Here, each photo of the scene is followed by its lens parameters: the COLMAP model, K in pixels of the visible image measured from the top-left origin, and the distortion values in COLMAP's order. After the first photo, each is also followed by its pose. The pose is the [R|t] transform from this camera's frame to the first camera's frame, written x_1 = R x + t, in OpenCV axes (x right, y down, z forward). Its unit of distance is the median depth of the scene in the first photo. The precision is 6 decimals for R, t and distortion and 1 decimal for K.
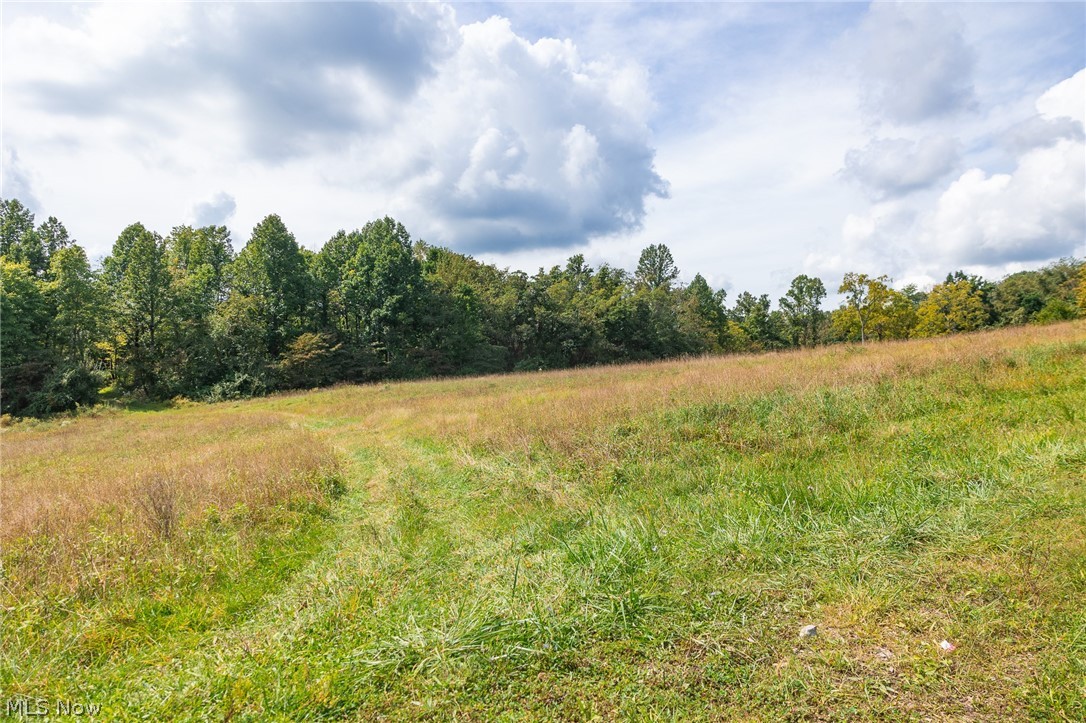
lens RADIAL K [[728.1, 0, 532.5], [0, 728.1, 363.7], [0, 0, 1]] dist [0.004626, 0.001075]
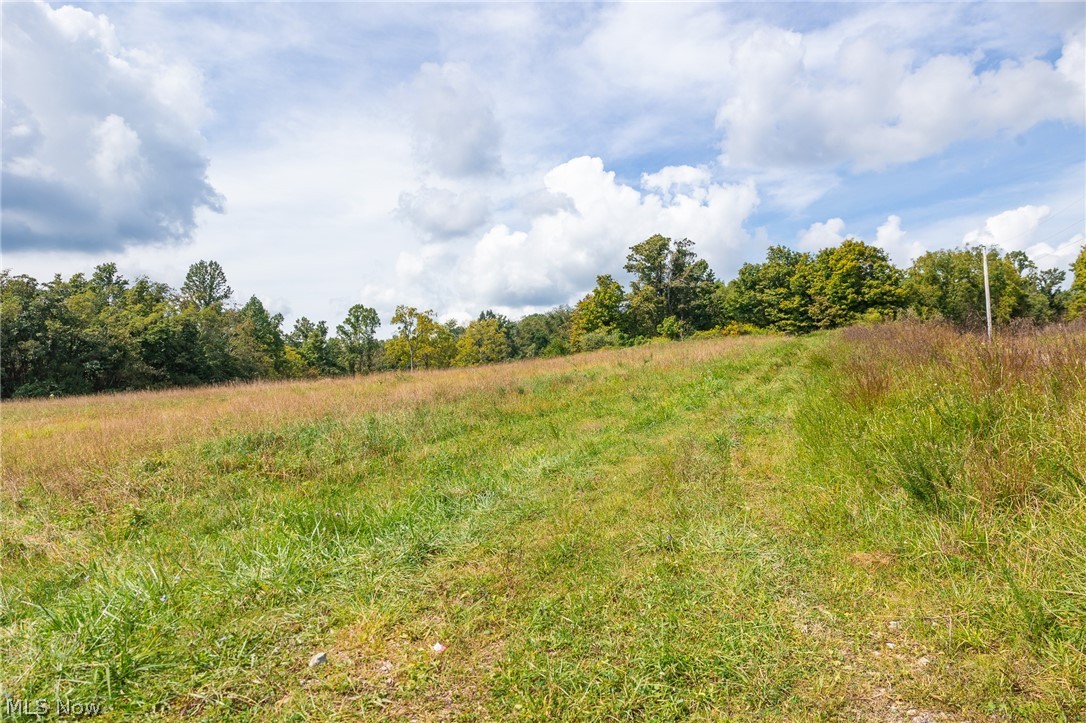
lens RADIAL K [[728.1, 0, 535.3], [0, 728.1, 363.8], [0, 0, 1]] dist [0.004626, 0.001075]
pose [[0.829828, 0.023903, 0.557508, 0.003088], [-0.004351, 0.999329, -0.036371, -0.000466], [-0.558003, 0.027756, 0.829375, -0.001161]]
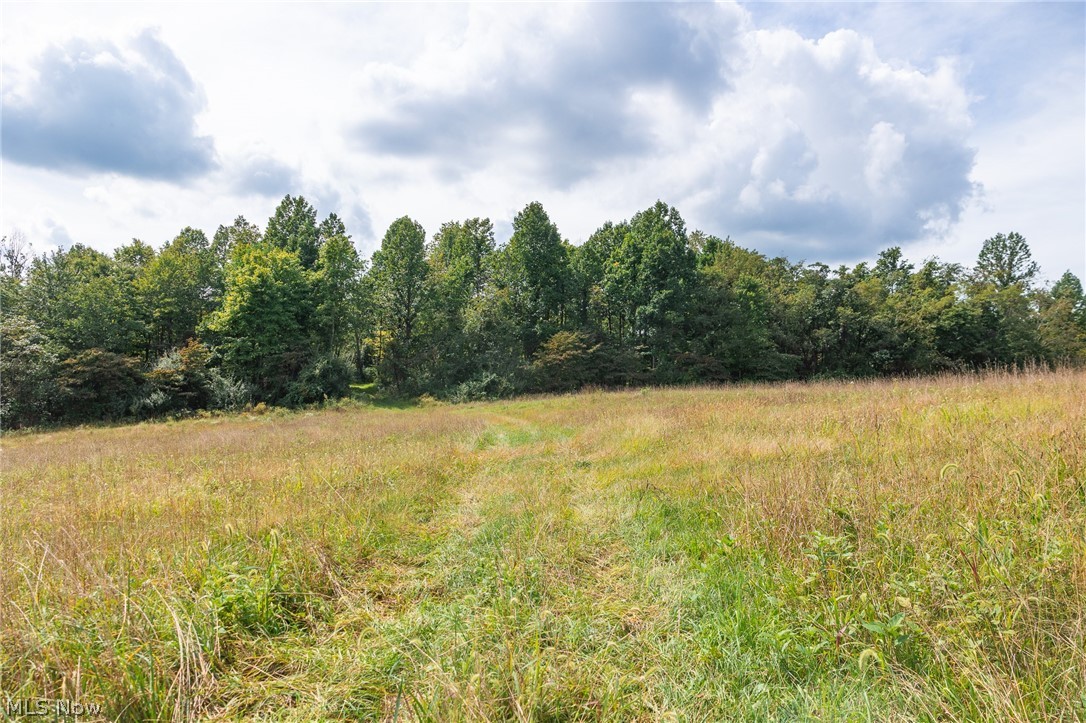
lens RADIAL K [[728.1, 0, 553.2], [0, 728.1, 358.5], [0, 0, 1]] dist [0.004626, 0.001075]
pose [[0.940316, 0.031776, -0.338817, -0.019581], [-0.043790, 0.998652, -0.027872, 0.015404], [0.337475, 0.041046, 0.940439, 0.158993]]
